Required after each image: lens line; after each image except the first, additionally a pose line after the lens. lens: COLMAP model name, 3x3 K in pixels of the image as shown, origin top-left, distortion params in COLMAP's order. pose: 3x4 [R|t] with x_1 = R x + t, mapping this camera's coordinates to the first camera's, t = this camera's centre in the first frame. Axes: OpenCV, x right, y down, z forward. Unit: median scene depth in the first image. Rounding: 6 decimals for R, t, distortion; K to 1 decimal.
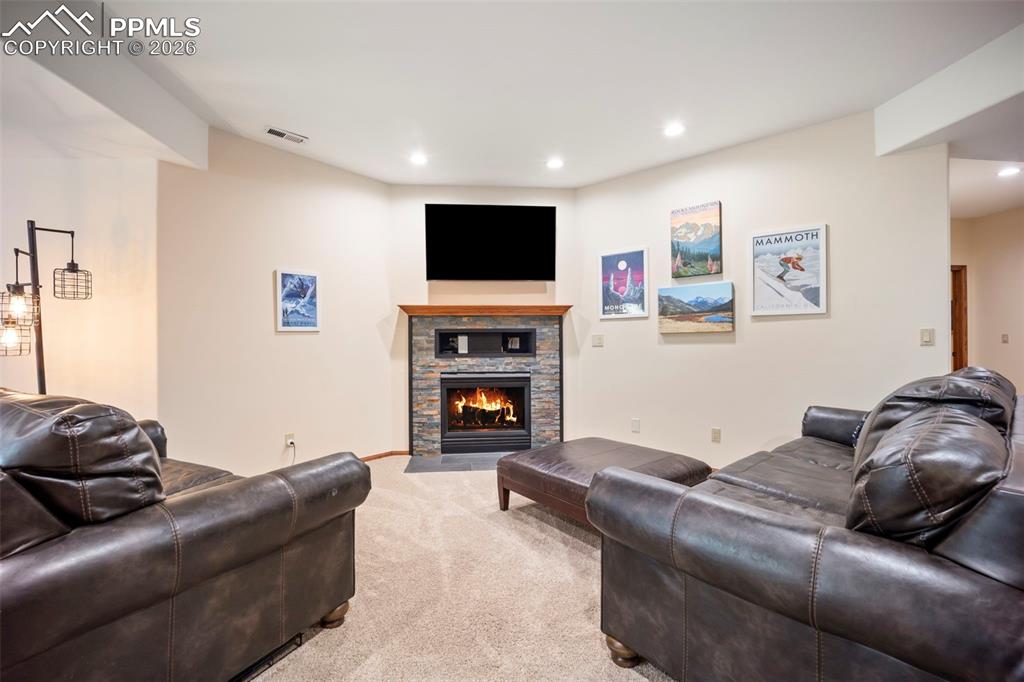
lens RADIAL K [[418.4, 0, 517.0], [0, 418.4, 343.4], [0, 0, 1]] dist [-0.022355, -0.000020]
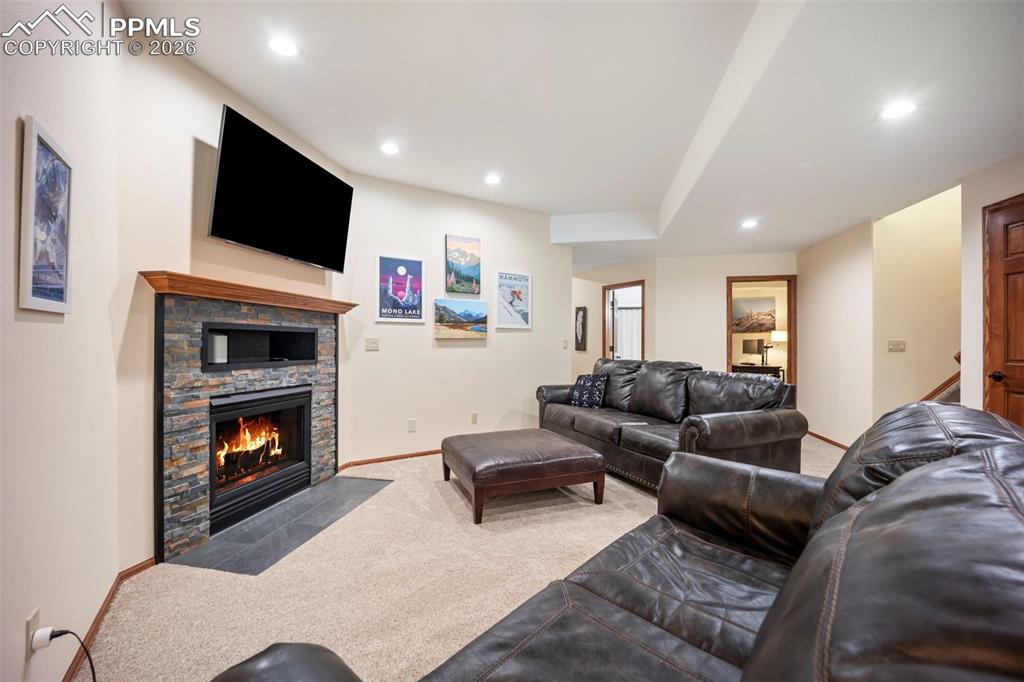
lens RADIAL K [[418.4, 0, 511.4], [0, 418.4, 343.8], [0, 0, 1]] dist [-0.022355, -0.000020]
pose [[0.284326, 0.008911, 0.958686, -0.619661], [0.000780, 0.999954, -0.009526, 0.001409], [-0.958727, 0.003457, 0.284306, 0.435384]]
